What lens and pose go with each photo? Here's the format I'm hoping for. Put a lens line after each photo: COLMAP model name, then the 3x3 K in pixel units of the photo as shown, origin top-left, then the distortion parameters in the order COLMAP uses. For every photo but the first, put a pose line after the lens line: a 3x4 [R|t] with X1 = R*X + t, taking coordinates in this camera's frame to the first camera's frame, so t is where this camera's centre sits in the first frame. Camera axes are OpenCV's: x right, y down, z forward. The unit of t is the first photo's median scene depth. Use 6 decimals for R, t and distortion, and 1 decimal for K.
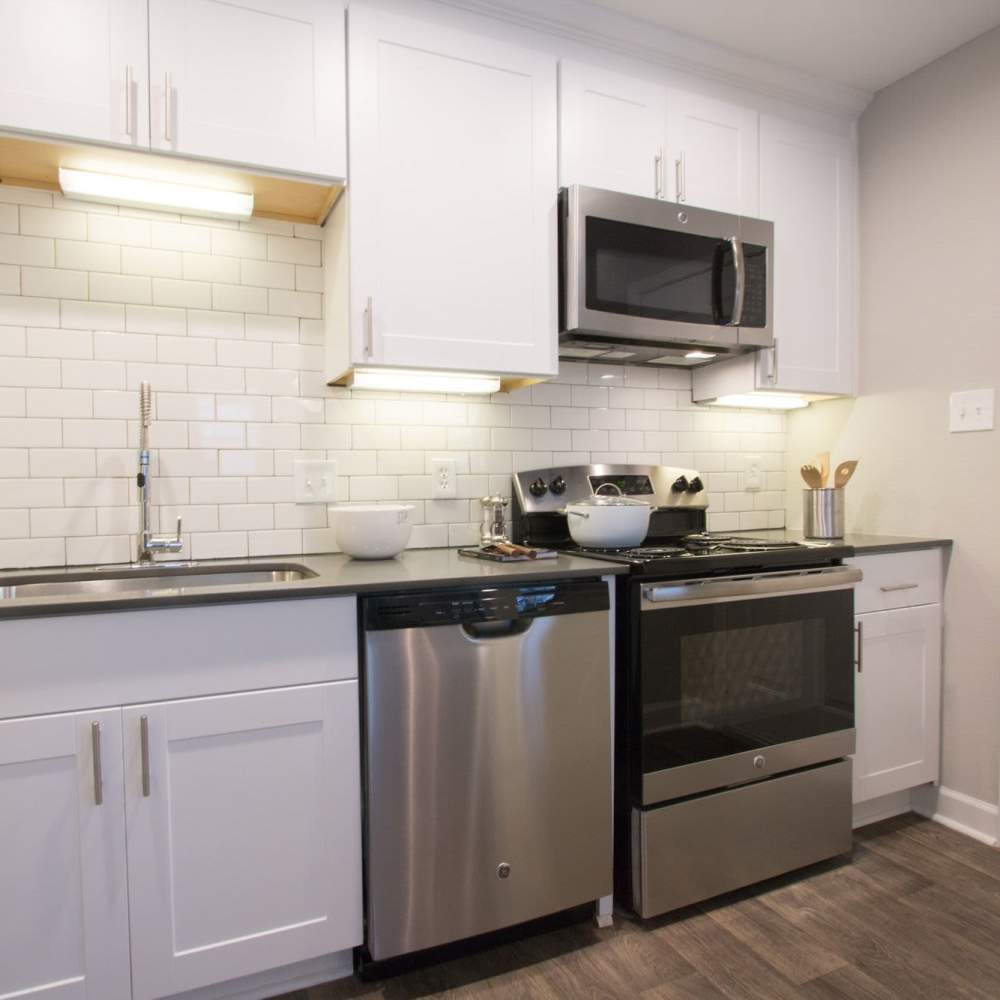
lens RADIAL K [[724.0, 0, 473.9], [0, 724.0, 503.0], [0, 0, 1]] dist [-0.007069, -0.001420]
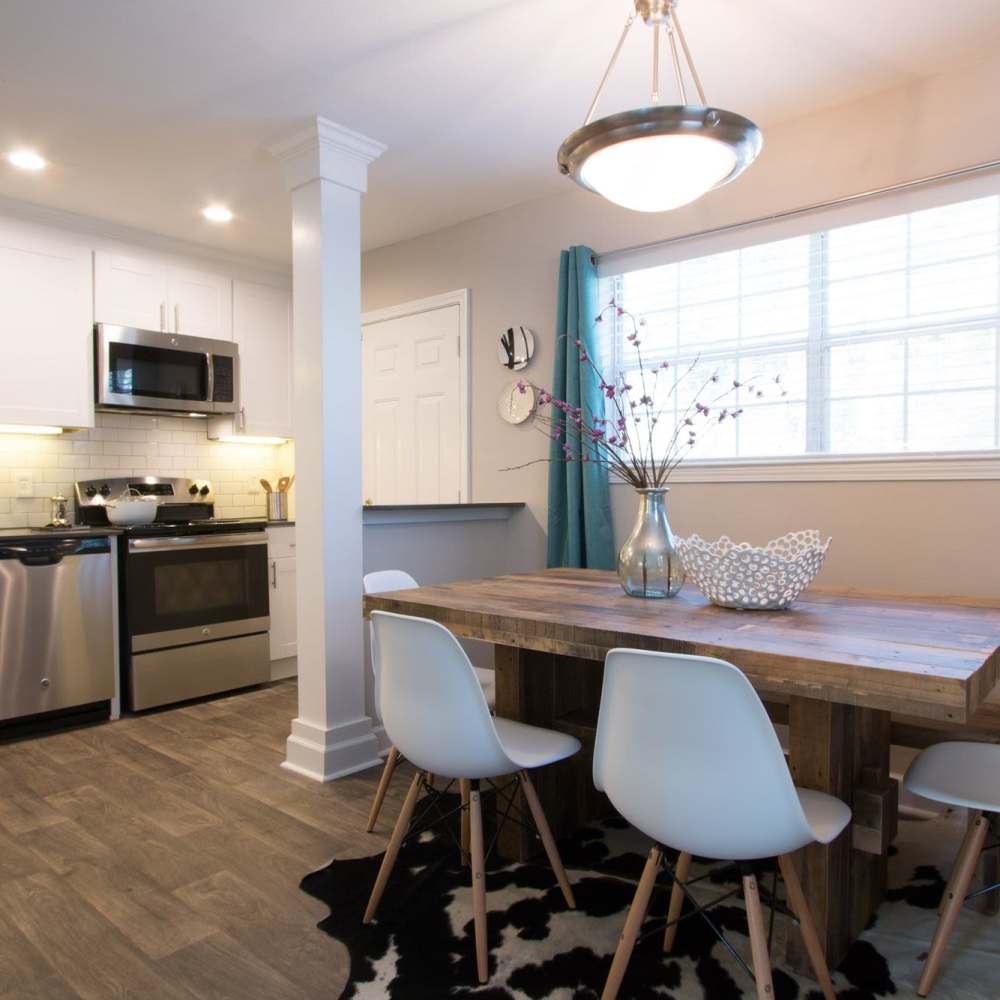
lens RADIAL K [[724.0, 0, 473.9], [0, 724.0, 503.0], [0, 0, 1]] dist [-0.007069, -0.001420]
pose [[0.904021, -0.003853, 0.427470, 0.179664], [0.006204, 0.999972, -0.004108, 0.018987], [-0.427442, 0.006366, 0.904020, -0.904797]]
